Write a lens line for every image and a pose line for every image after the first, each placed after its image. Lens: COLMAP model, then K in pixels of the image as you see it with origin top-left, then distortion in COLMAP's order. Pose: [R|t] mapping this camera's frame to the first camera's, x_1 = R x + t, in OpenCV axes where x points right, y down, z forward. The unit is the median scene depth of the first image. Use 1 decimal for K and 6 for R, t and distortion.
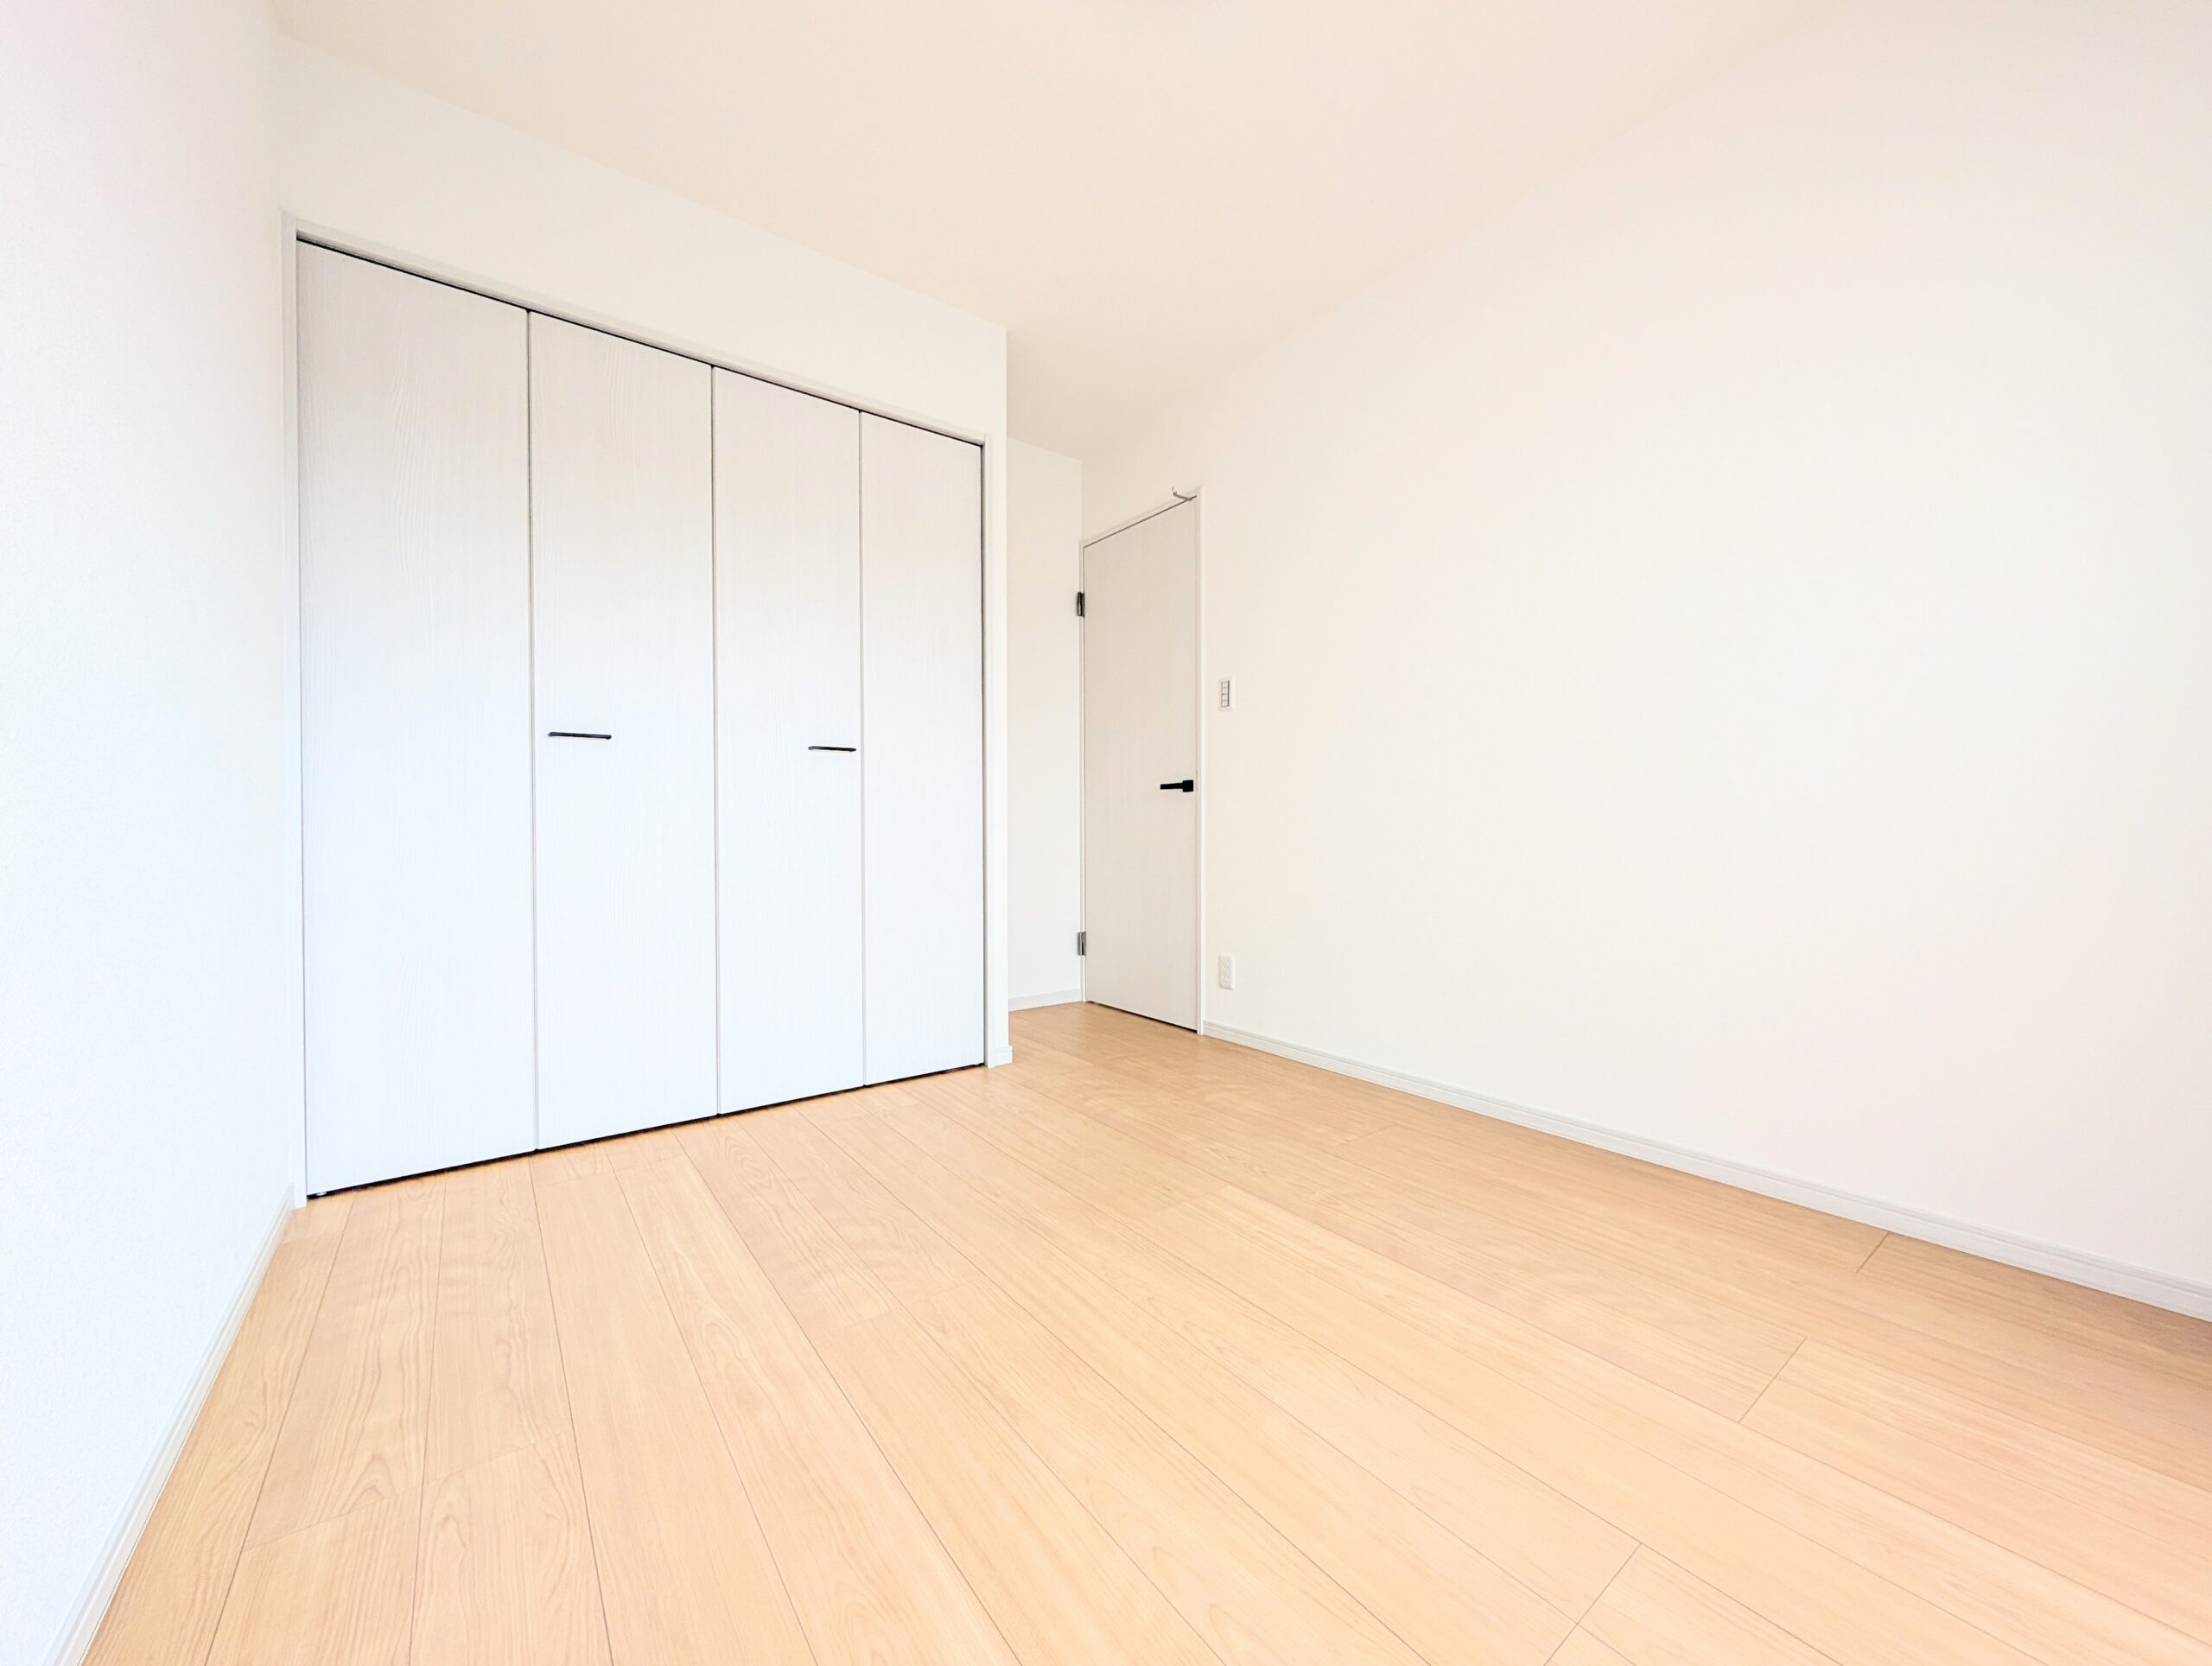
lens RADIAL K [[837.4, 0, 1112.9], [0, 837.4, 834.0], [0, 0, 1]] dist [0.001613, -0.000586]
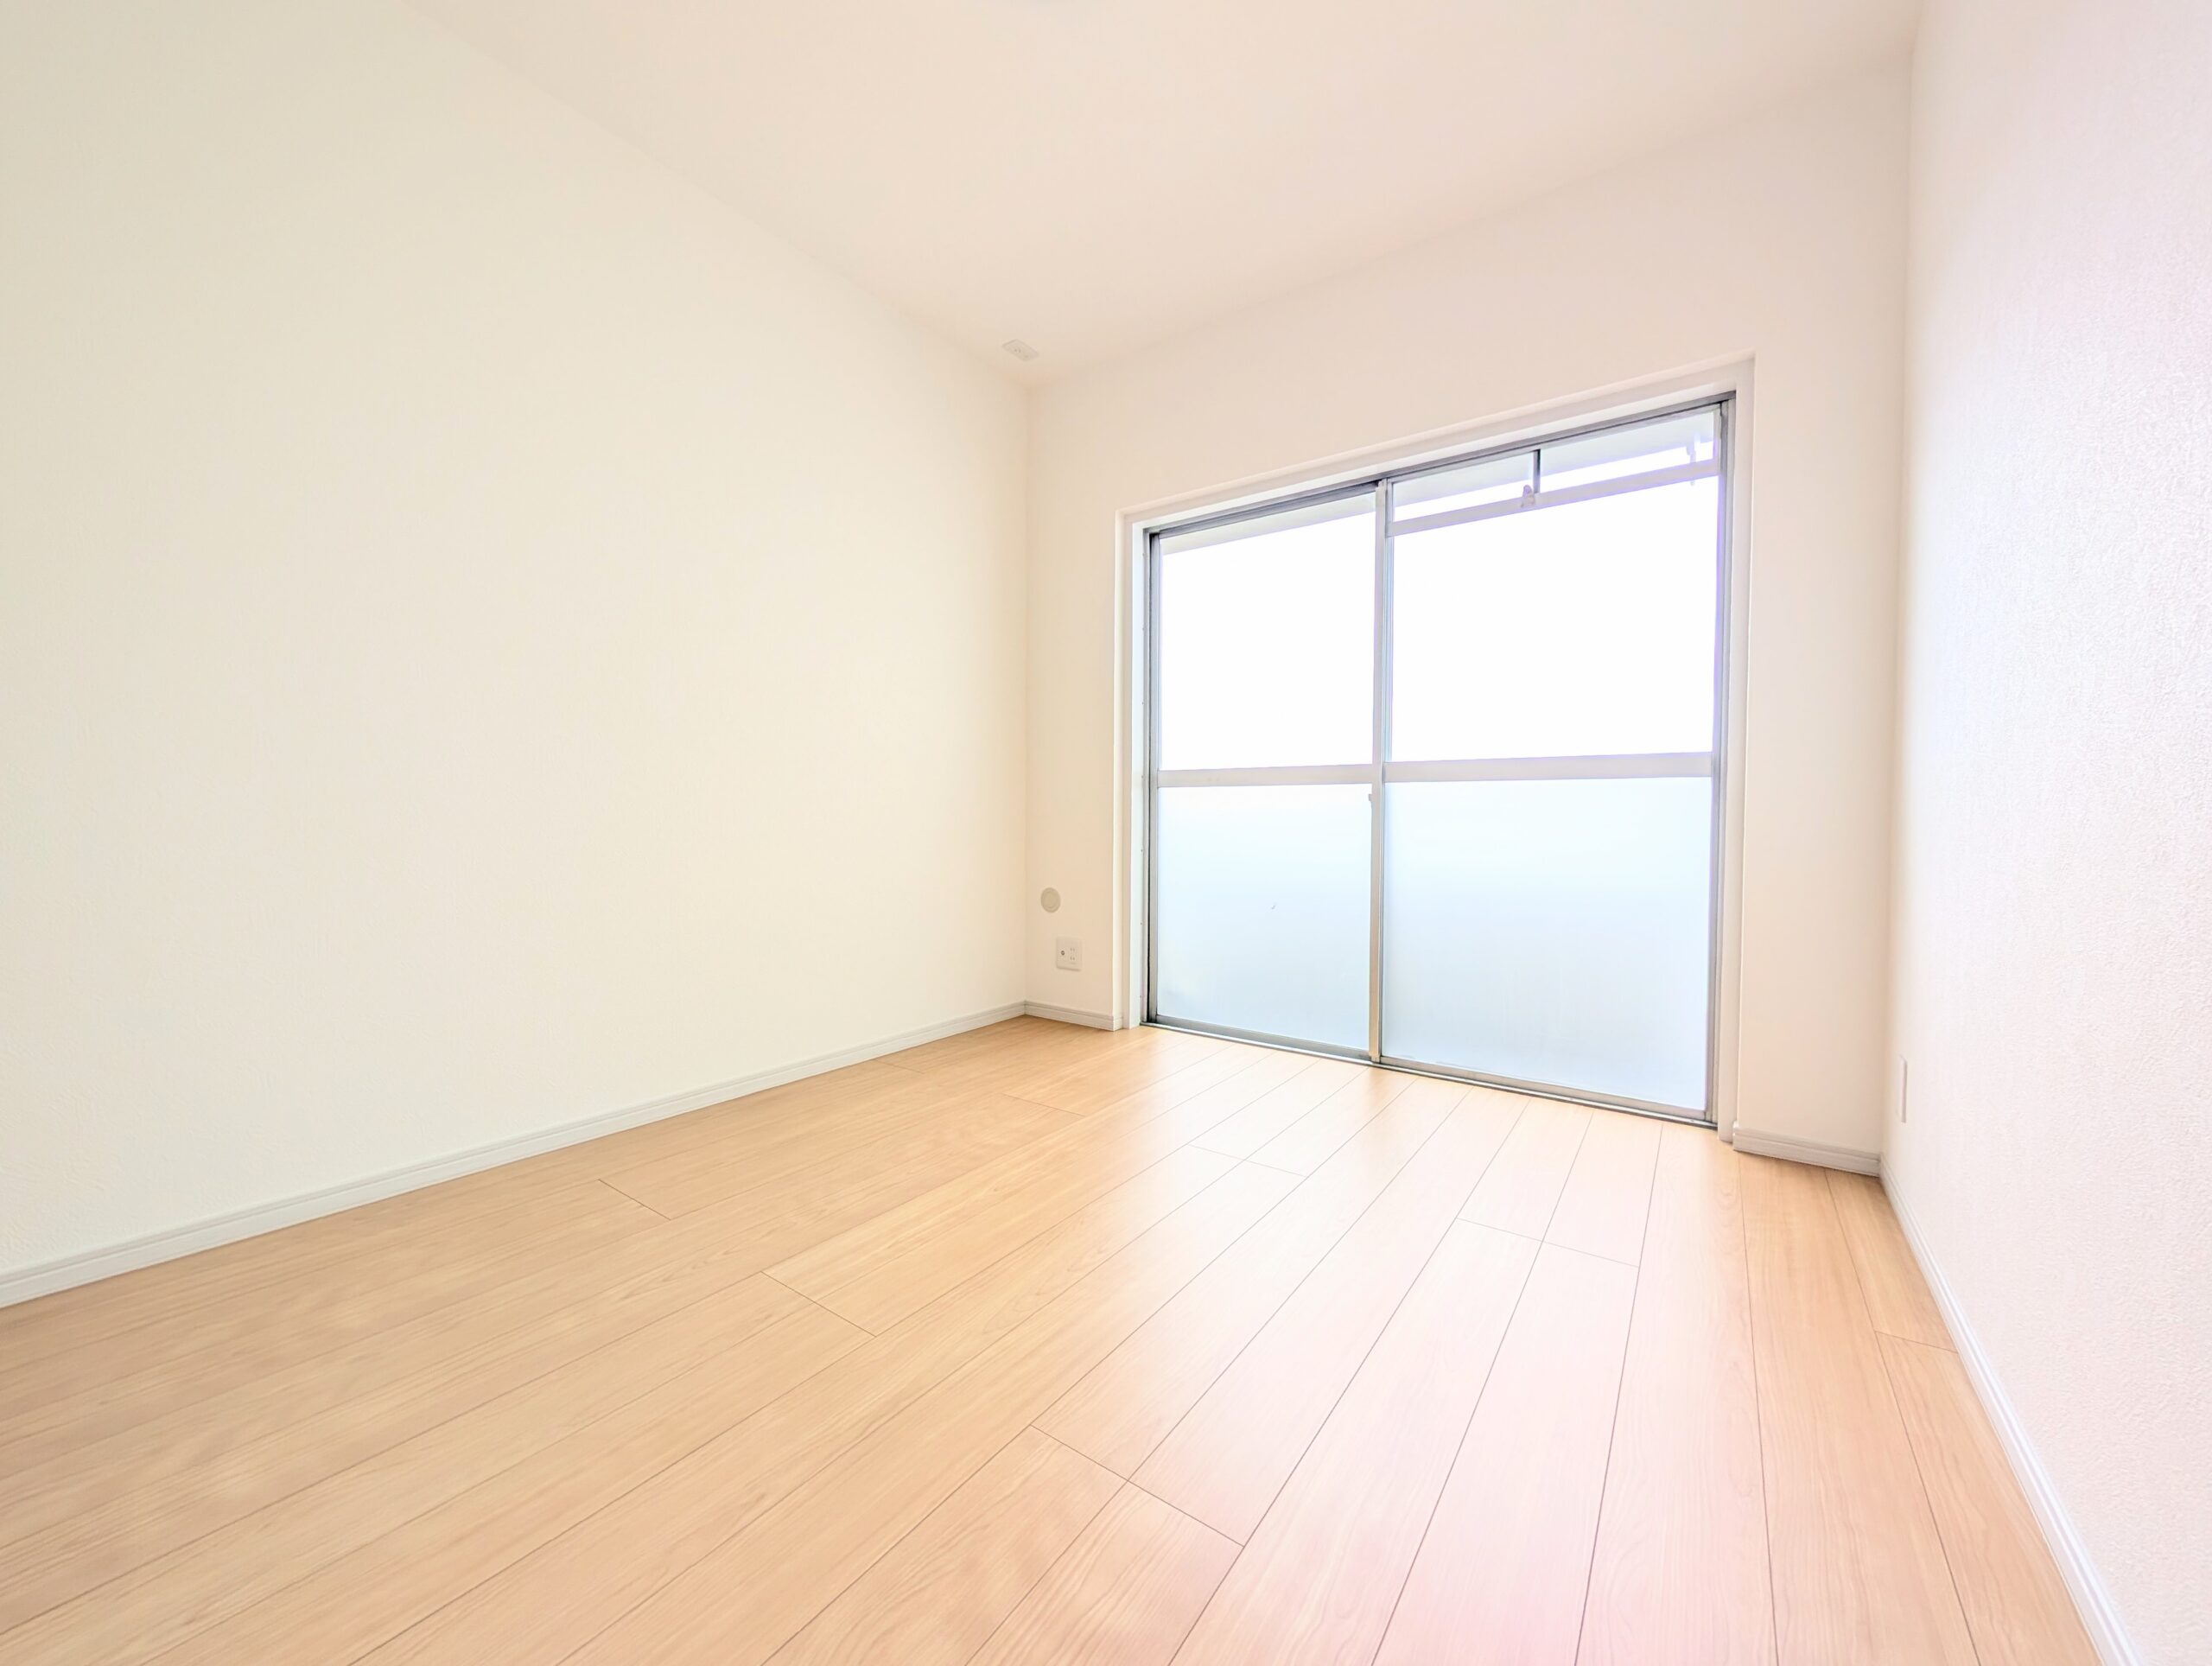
lens RADIAL K [[837.4, 0, 1104.7], [0, 837.4, 822.2], [0, 0, 1]] dist [0.001613, -0.000586]
pose [[-0.288207, -0.007906, 0.957536, -0.675213], [0.005354, 0.999937, 0.009868, -0.007036], [-0.957553, 0.007971, -0.288146, 0.887202]]
